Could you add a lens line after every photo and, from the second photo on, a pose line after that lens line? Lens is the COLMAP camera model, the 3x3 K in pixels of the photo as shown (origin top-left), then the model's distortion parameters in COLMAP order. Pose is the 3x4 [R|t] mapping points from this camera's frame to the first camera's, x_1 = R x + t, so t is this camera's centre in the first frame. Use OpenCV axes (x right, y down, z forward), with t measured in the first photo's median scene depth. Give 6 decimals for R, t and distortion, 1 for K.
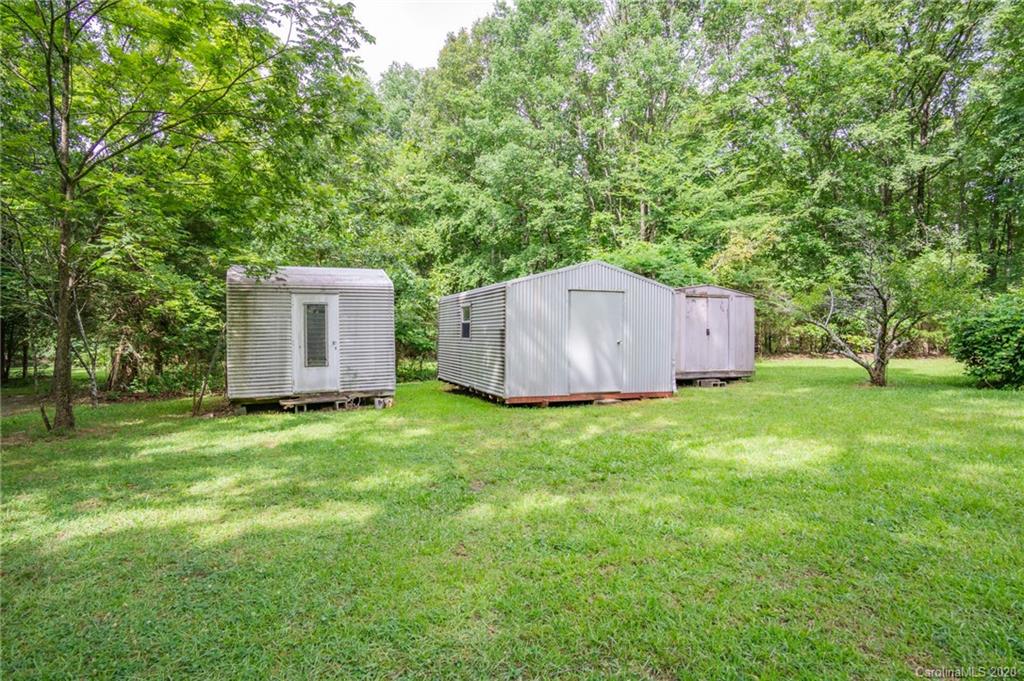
lens RADIAL K [[559.6, 0, 503.9], [0, 559.6, 334.1], [0, 0, 1]] dist [-0.030770, 0.007032]
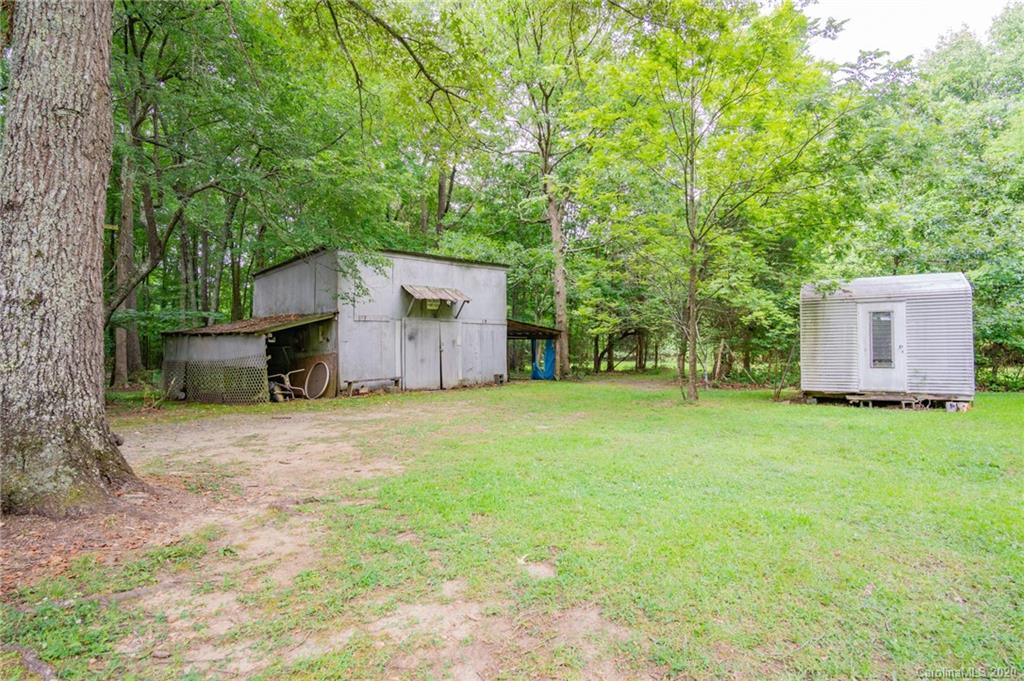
lens RADIAL K [[559.6, 0, 504.6], [0, 559.6, 335.6], [0, 0, 1]] dist [-0.030770, 0.007032]
pose [[0.569086, -0.001993, -0.822276, 0.133513], [0.002238, 0.999997, -0.000875, -0.006525], [0.822275, -0.001342, 0.569089, -0.230247]]
